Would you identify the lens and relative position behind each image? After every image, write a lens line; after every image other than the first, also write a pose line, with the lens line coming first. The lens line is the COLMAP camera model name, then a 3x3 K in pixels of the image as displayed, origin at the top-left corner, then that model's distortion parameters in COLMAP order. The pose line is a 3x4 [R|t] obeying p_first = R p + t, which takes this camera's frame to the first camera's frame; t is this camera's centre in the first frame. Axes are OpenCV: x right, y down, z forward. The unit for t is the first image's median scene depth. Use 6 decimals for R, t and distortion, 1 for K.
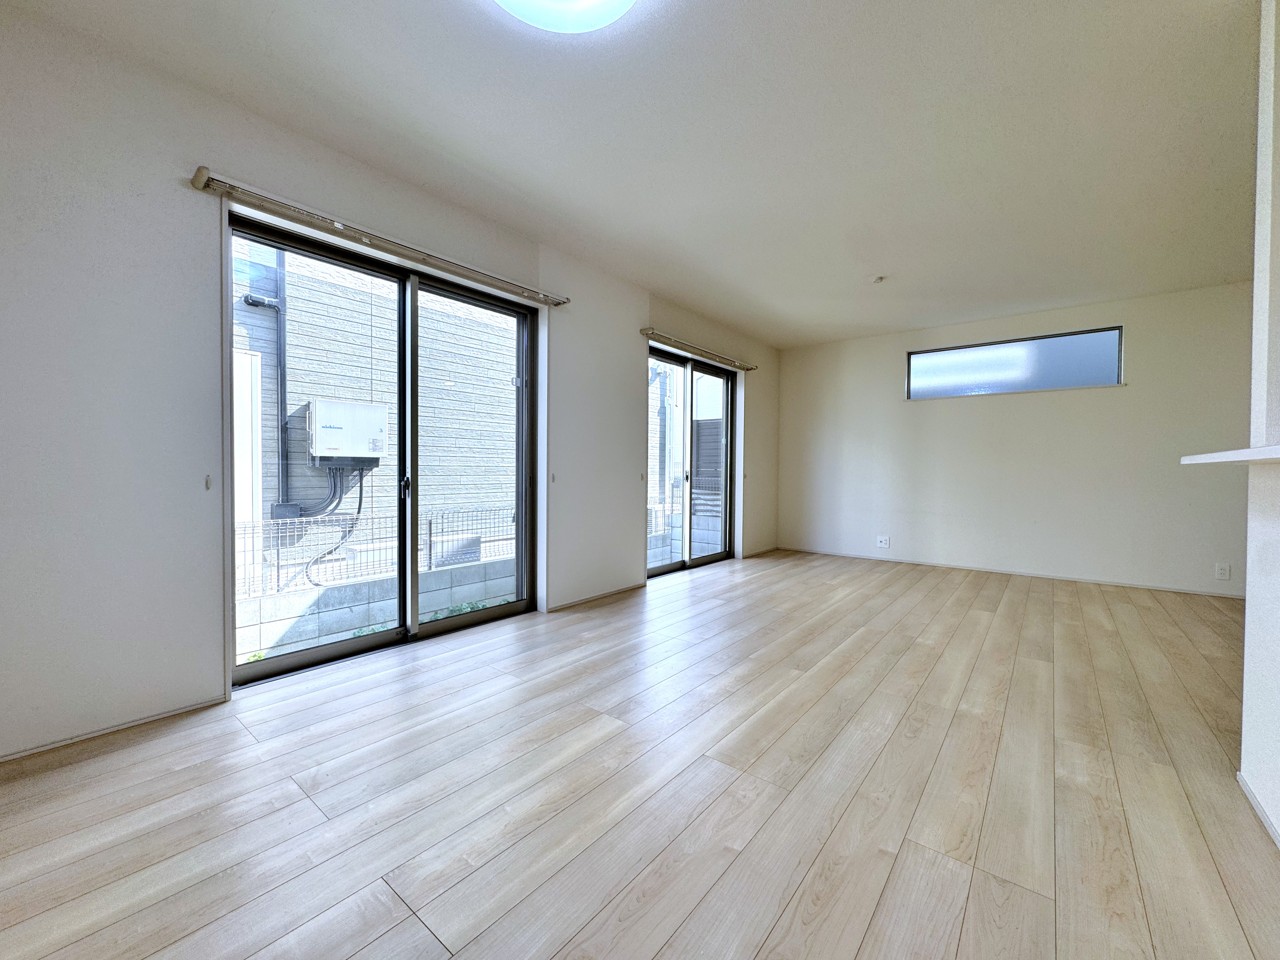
lens RADIAL K [[510.4, 0, 642.6], [0, 510.4, 475.7], [0, 0, 1]] dist [-0.005330, 0.001024]
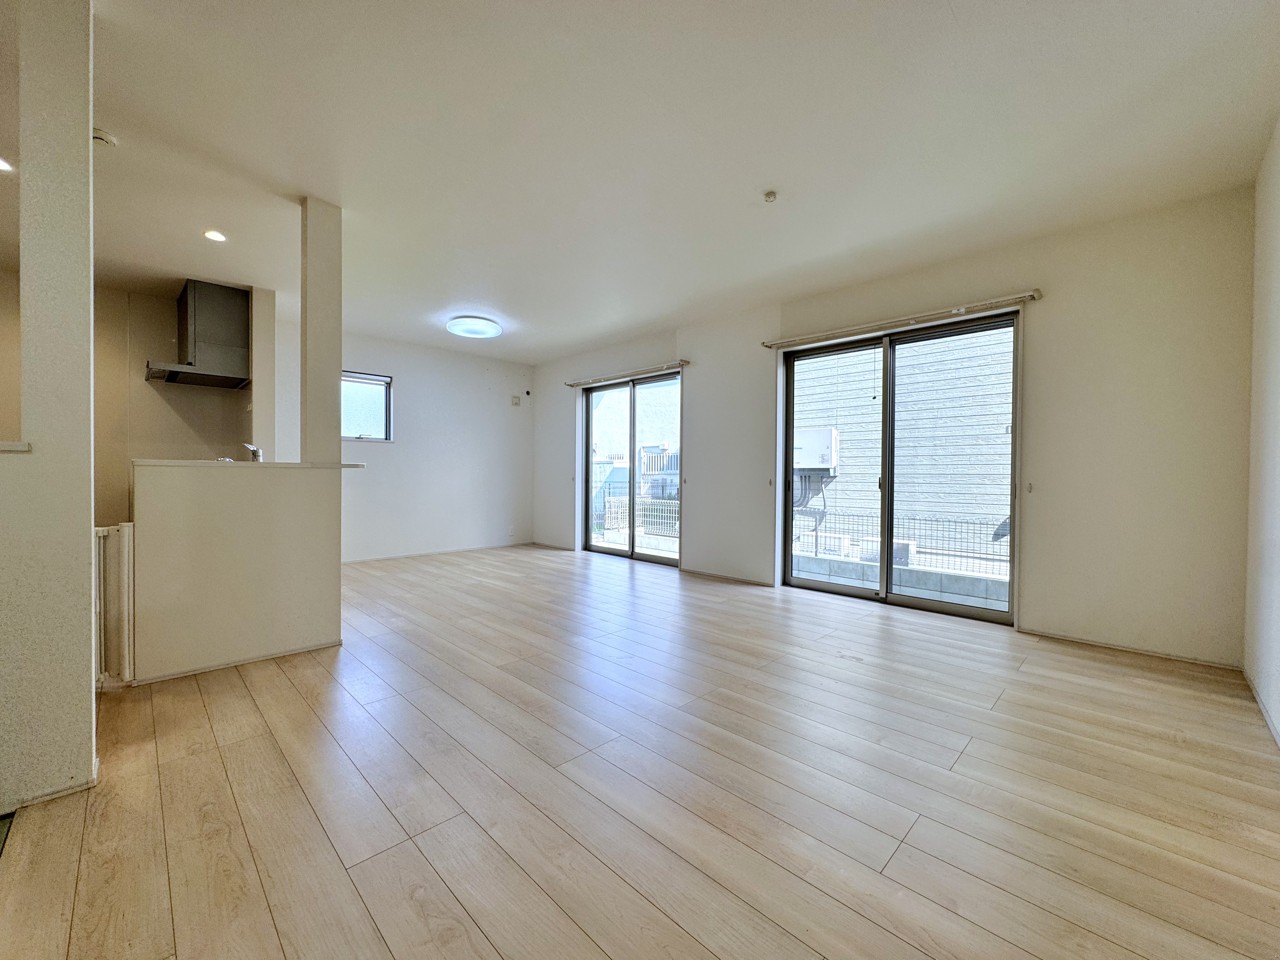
lens RADIAL K [[510.4, 0, 637.9], [0, 510.4, 481.1], [0, 0, 1]] dist [-0.005330, 0.001024]
pose [[-0.106988, 0.005334, -0.994246, 1.677248], [-0.019294, 0.999786, 0.007440, -0.004732], [0.994073, 0.019979, -0.106862, 1.307628]]
